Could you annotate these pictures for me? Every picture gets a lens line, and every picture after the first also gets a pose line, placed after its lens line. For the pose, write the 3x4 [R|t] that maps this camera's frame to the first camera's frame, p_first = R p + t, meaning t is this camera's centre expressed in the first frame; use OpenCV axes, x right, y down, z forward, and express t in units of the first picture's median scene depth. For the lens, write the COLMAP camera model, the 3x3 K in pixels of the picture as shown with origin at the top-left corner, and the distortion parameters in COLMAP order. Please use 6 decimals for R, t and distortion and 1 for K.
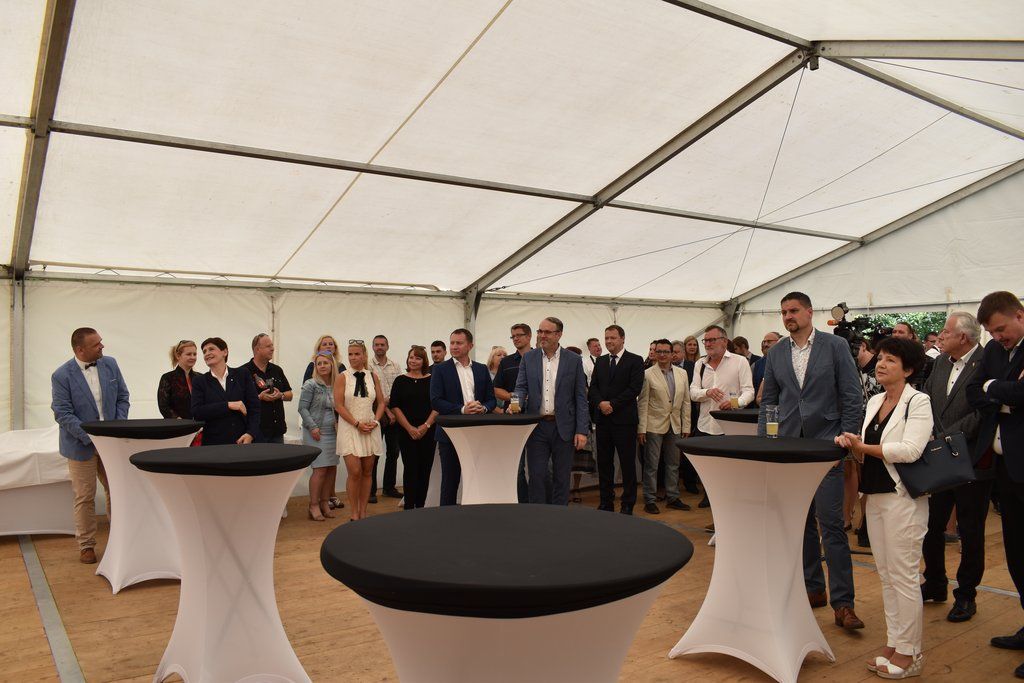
lens RADIAL K [[801.4, 0, 516.6], [0, 801.4, 345.7], [0, 0, 1]] dist [-0.096988, 0.018303]
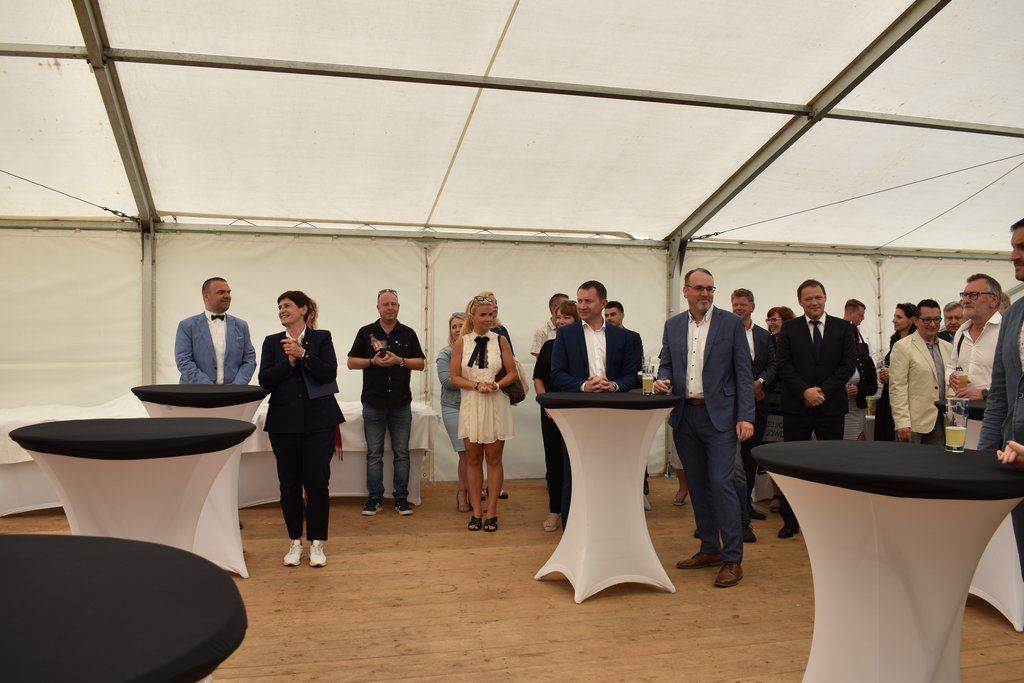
lens RADIAL K [[893.9, 0, 516.4], [0, 893.9, 346.3], [0, 0, 1]] dist [-0.085405, 0.000762]
pose [[0.939078, 0.020938, -0.343067, 0.127482], [-0.008216, 0.999225, 0.038494, 0.007001], [0.343607, -0.033330, 0.938522, 0.133947]]
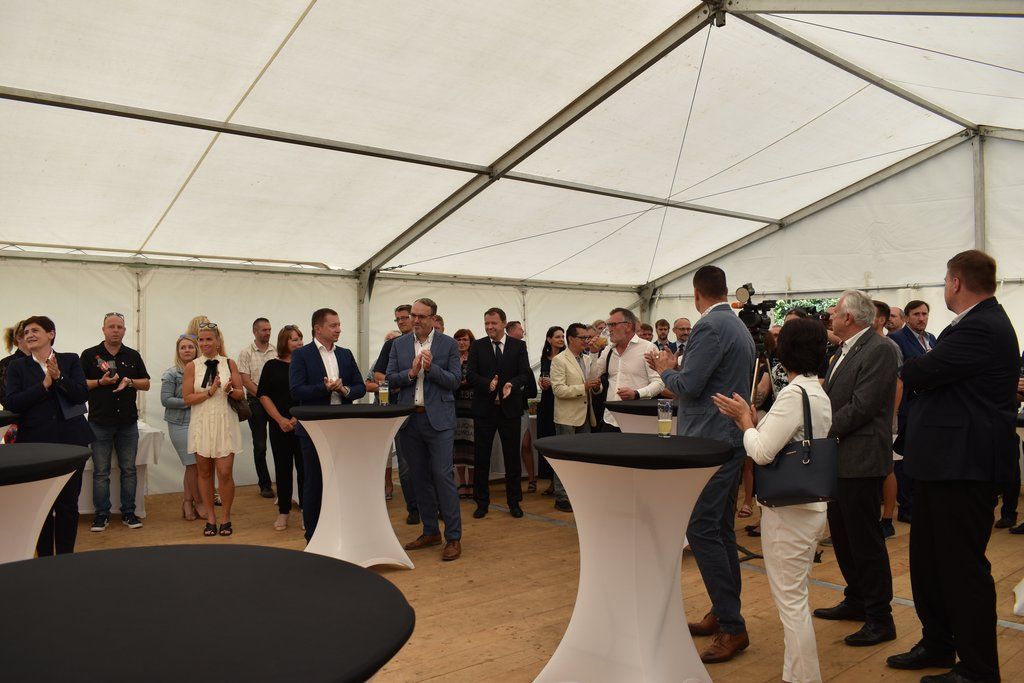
lens RADIAL K [[803.8, 0, 517.0], [0, 803.8, 344.4], [0, 0, 1]] dist [-0.092913, 0.014946]
pose [[0.996687, 0.005290, 0.081164, 0.054853], [-0.006611, 0.999850, 0.016008, 0.002044], [-0.081068, -0.016491, 0.996572, 0.077119]]
